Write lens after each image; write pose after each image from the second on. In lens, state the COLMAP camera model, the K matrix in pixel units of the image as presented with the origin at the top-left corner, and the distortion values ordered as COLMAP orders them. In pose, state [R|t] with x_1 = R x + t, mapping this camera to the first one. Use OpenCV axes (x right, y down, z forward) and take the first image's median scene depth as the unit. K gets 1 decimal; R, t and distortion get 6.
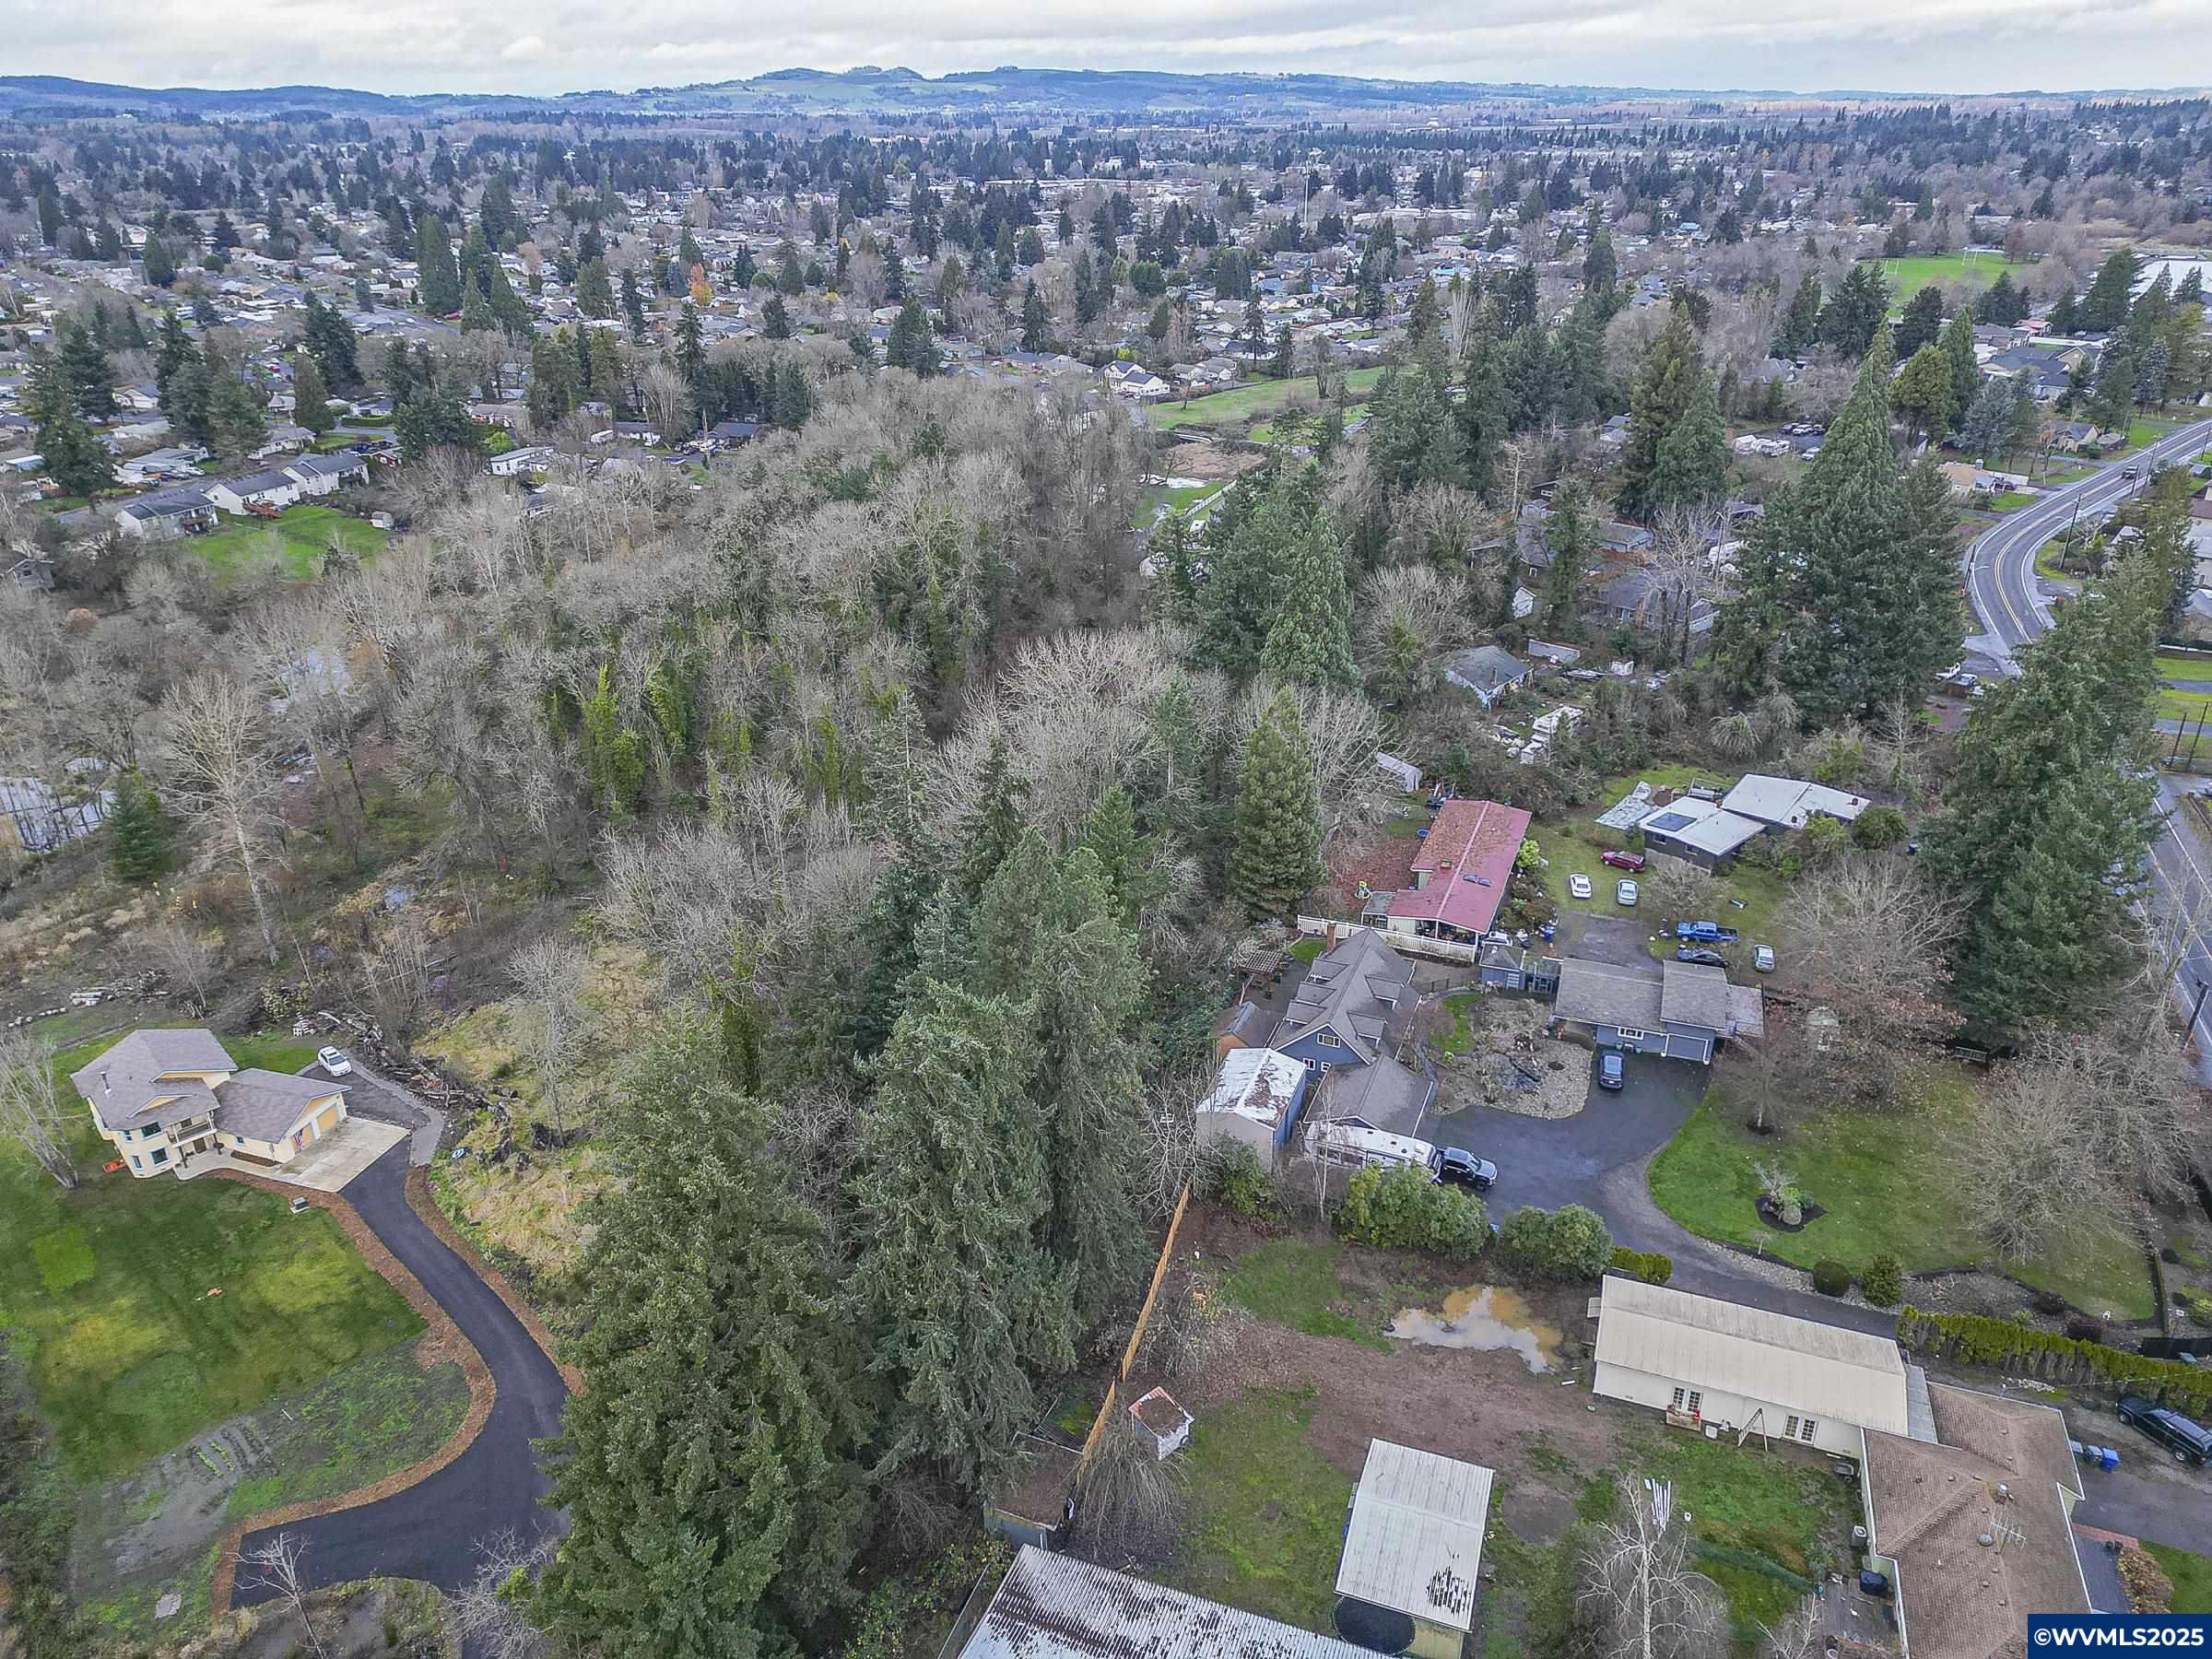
lens RADIAL K [[1547.4, 0, 1106.0], [0, 1547.4, 829.5], [0, 0, 1]] dist [0.073001, -0.063993]
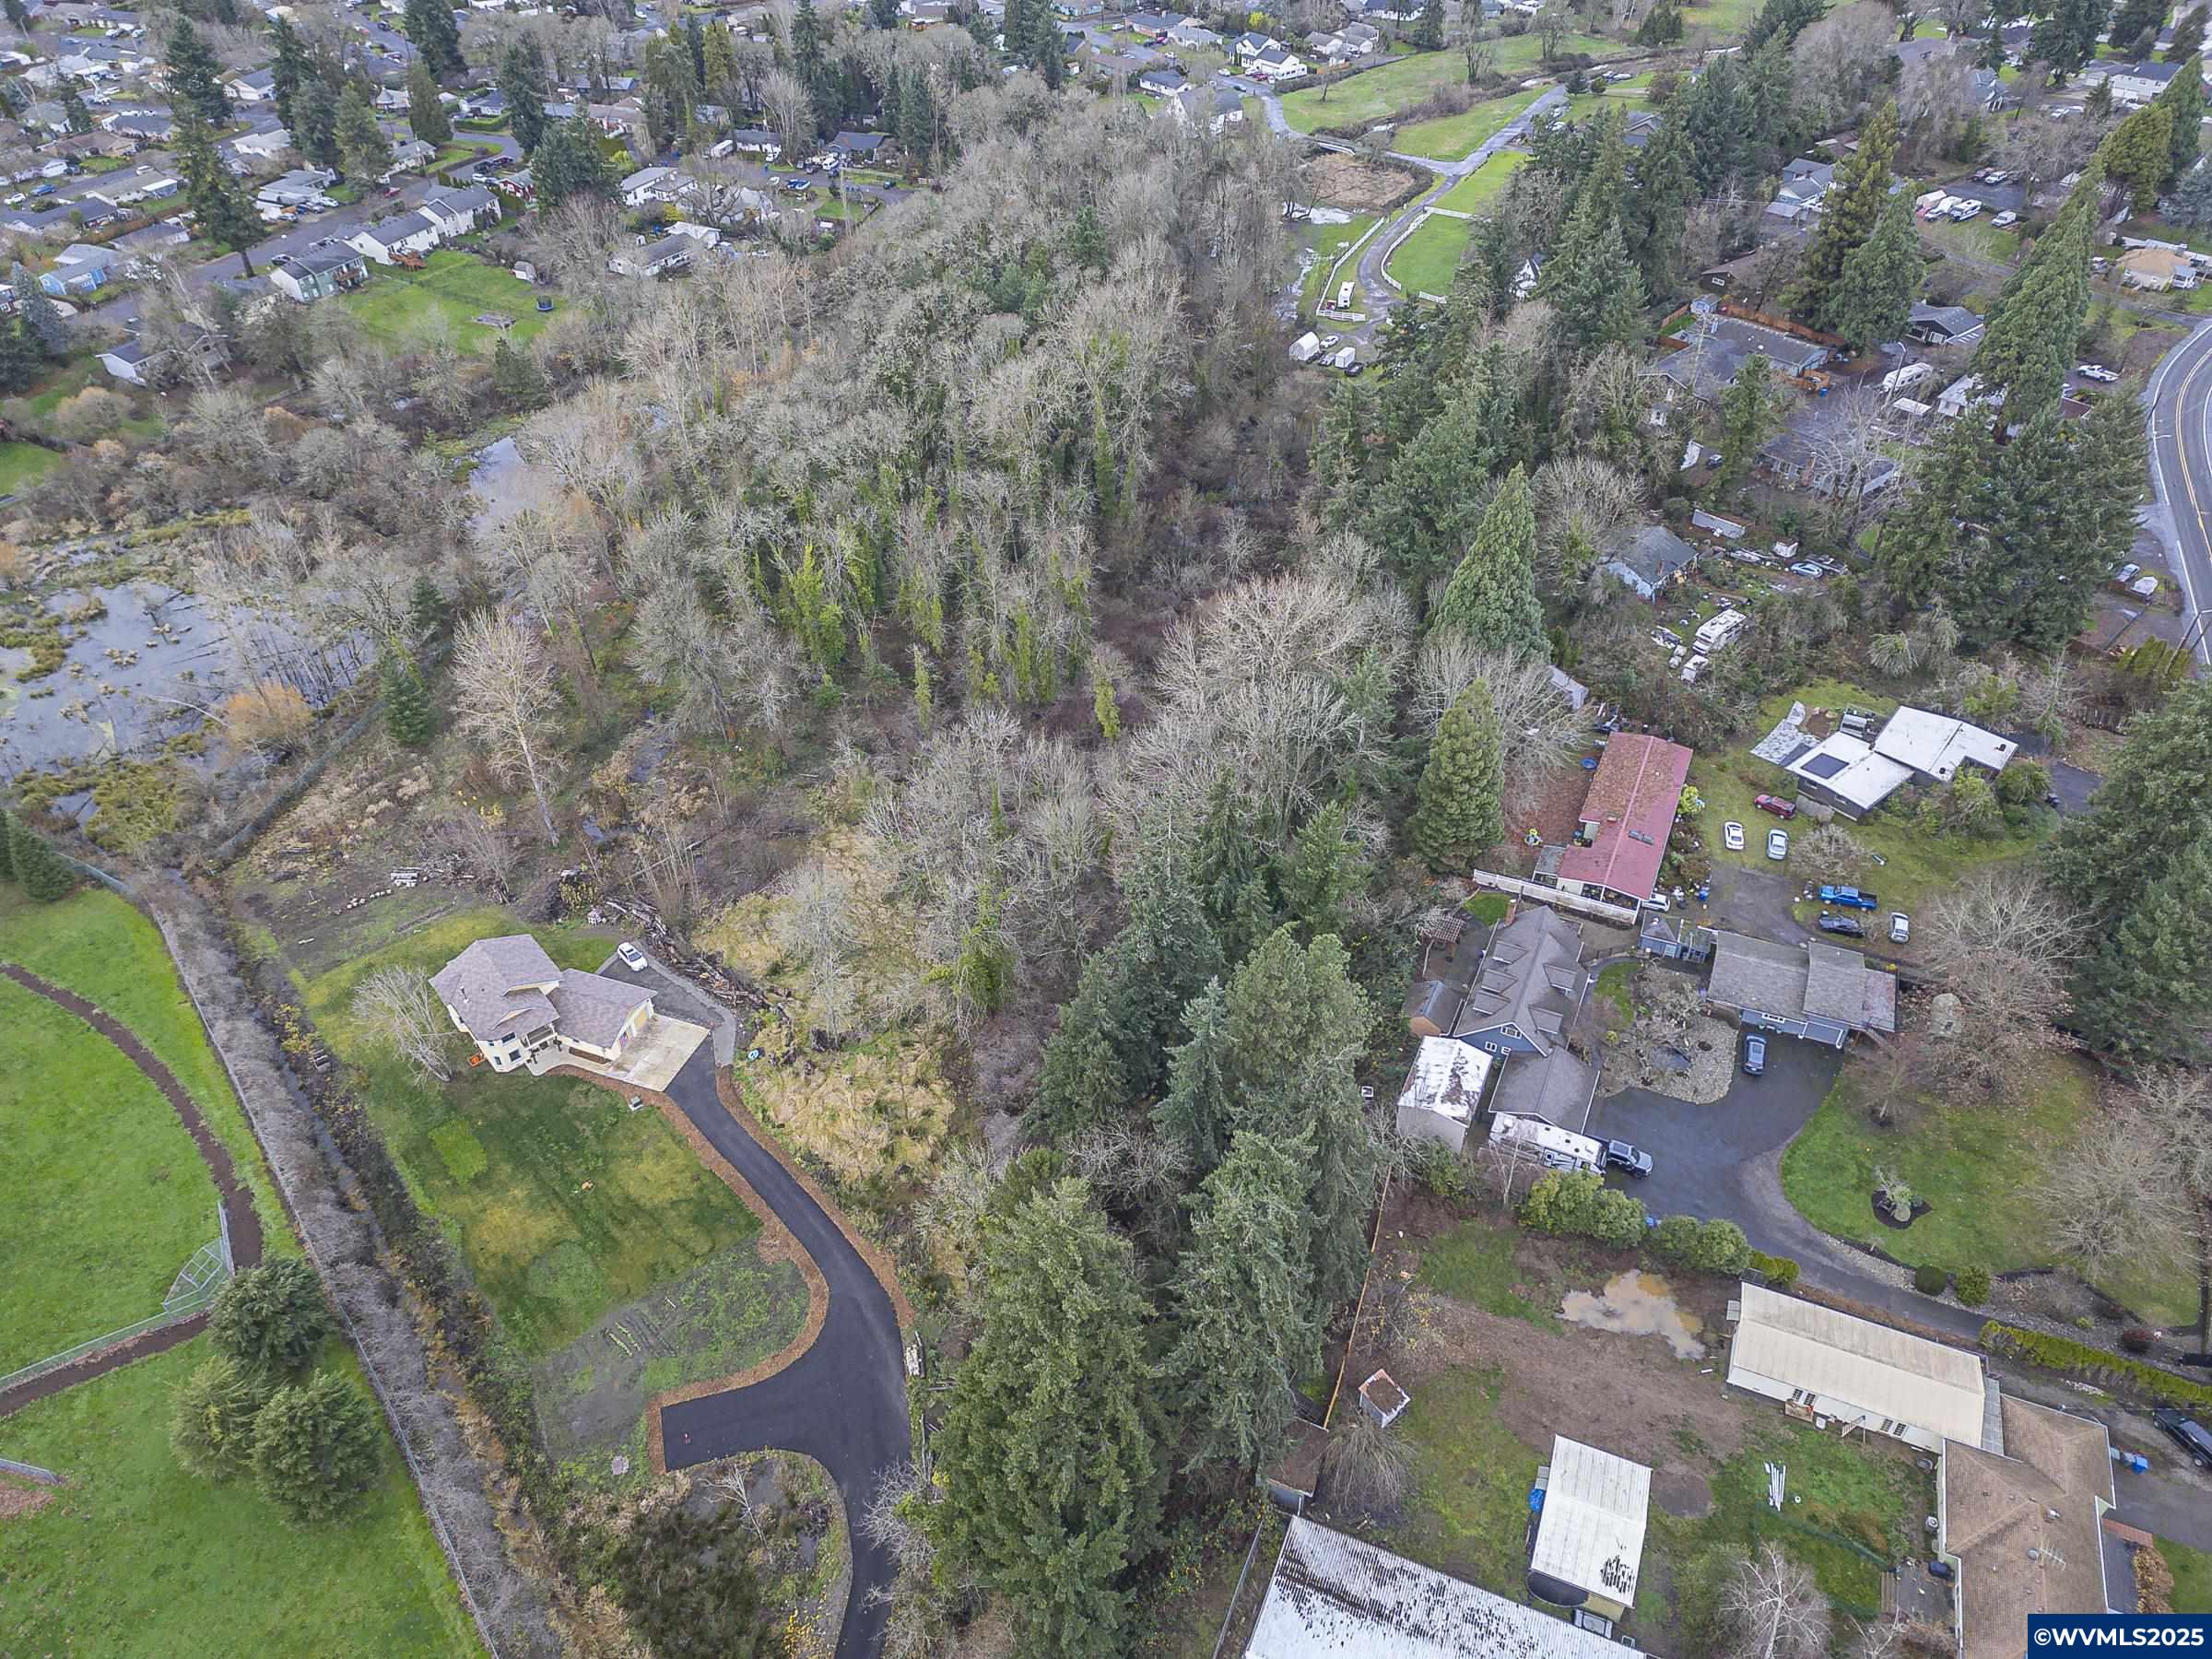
lens RADIAL K [[1547.4, 0, 1106.0], [0, 1547.4, 829.5], [0, 0, 1]] dist [0.073001, -0.063993]
pose [[0.998773, 0.024580, -0.042991, -0.097004], [-0.013271, 0.969222, 0.245830, -0.252066], [0.047711, -0.244958, 0.968359, -0.092503]]
